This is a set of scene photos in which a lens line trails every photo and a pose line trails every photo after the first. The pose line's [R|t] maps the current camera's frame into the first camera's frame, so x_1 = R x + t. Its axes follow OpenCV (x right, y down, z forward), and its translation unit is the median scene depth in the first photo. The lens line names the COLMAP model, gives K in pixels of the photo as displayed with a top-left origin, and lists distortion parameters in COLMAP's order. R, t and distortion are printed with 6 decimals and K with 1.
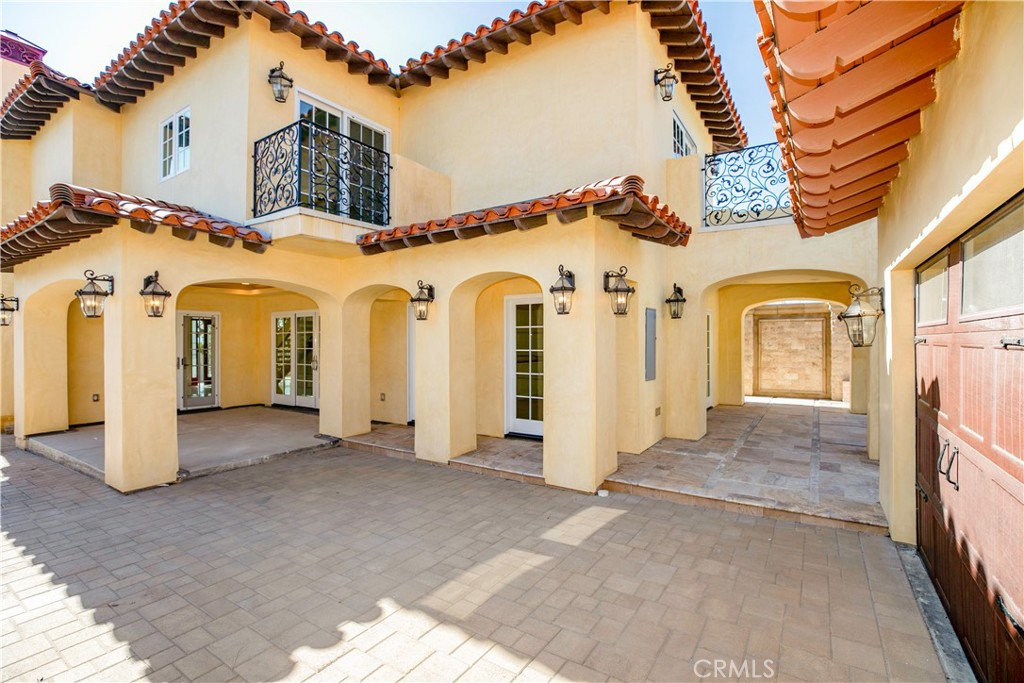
lens RADIAL K [[468.3, 0, 512.2], [0, 468.3, 337.6], [0, 0, 1]] dist [-0.040439, 0.010919]
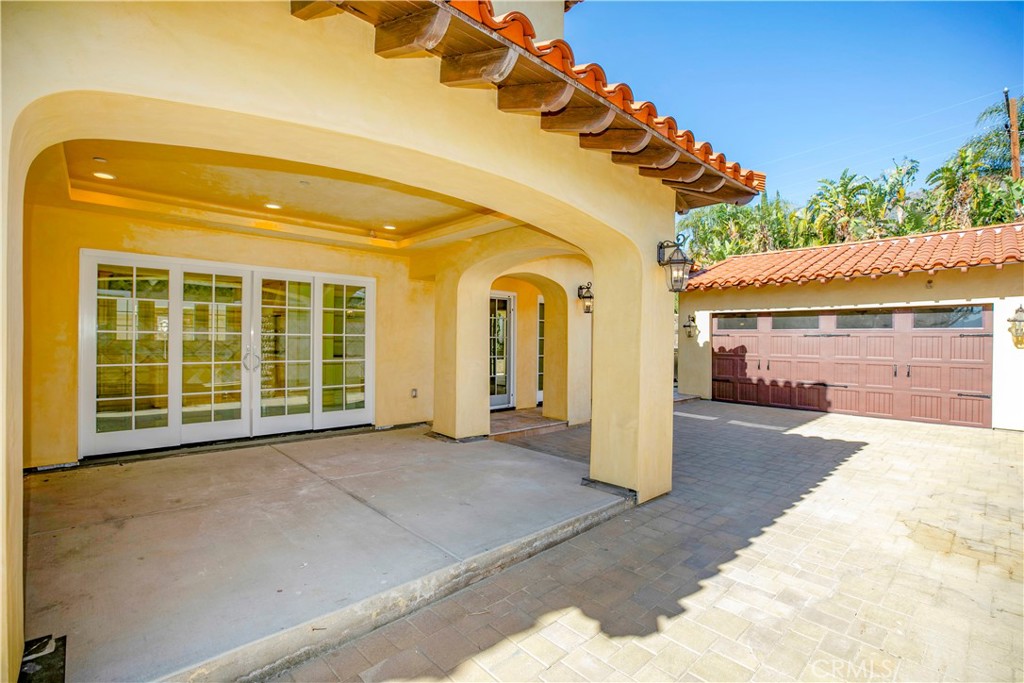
lens RADIAL K [[468.3, 0, 516.9], [0, 468.3, 340.9], [0, 0, 1]] dist [-0.040439, 0.010919]
pose [[0.230309, 0.005010, 0.973105, -2.177737], [-0.019783, 0.999804, -0.000465, 0.063881], [-0.972916, -0.019143, 0.230363, 1.309561]]
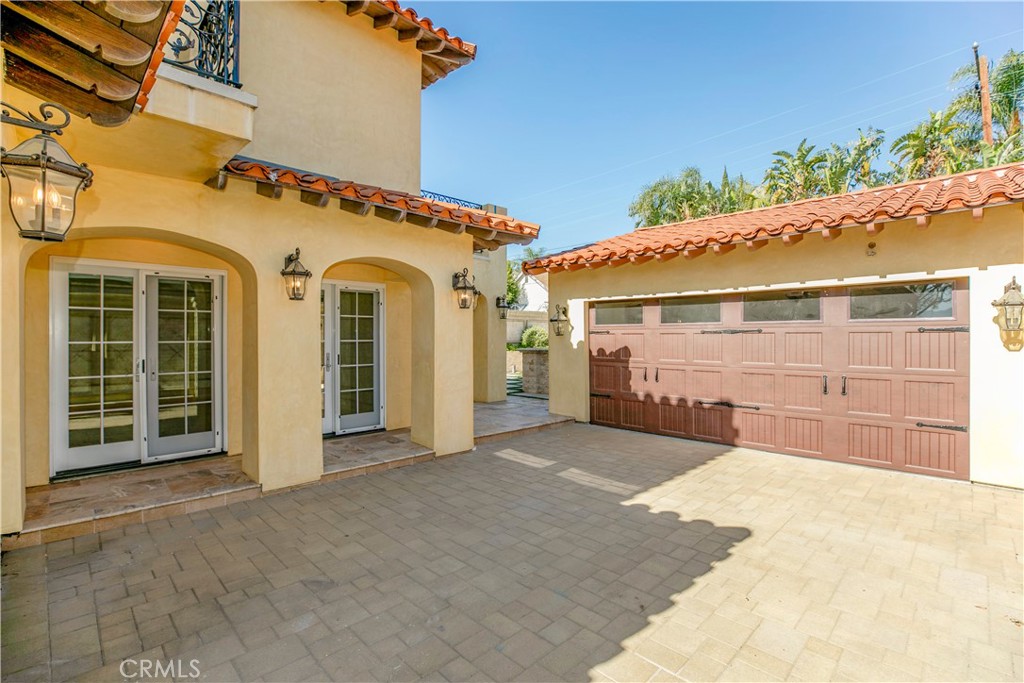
lens RADIAL K [[468.3, 0, 528.8], [0, 468.3, 335.8], [0, 0, 1]] dist [-0.040439, 0.010919]
pose [[0.187926, 0.004528, 0.982173, -1.250851], [-0.005828, 0.999977, -0.003495, 0.028750], [-0.982166, -0.005068, 0.187948, 0.712624]]
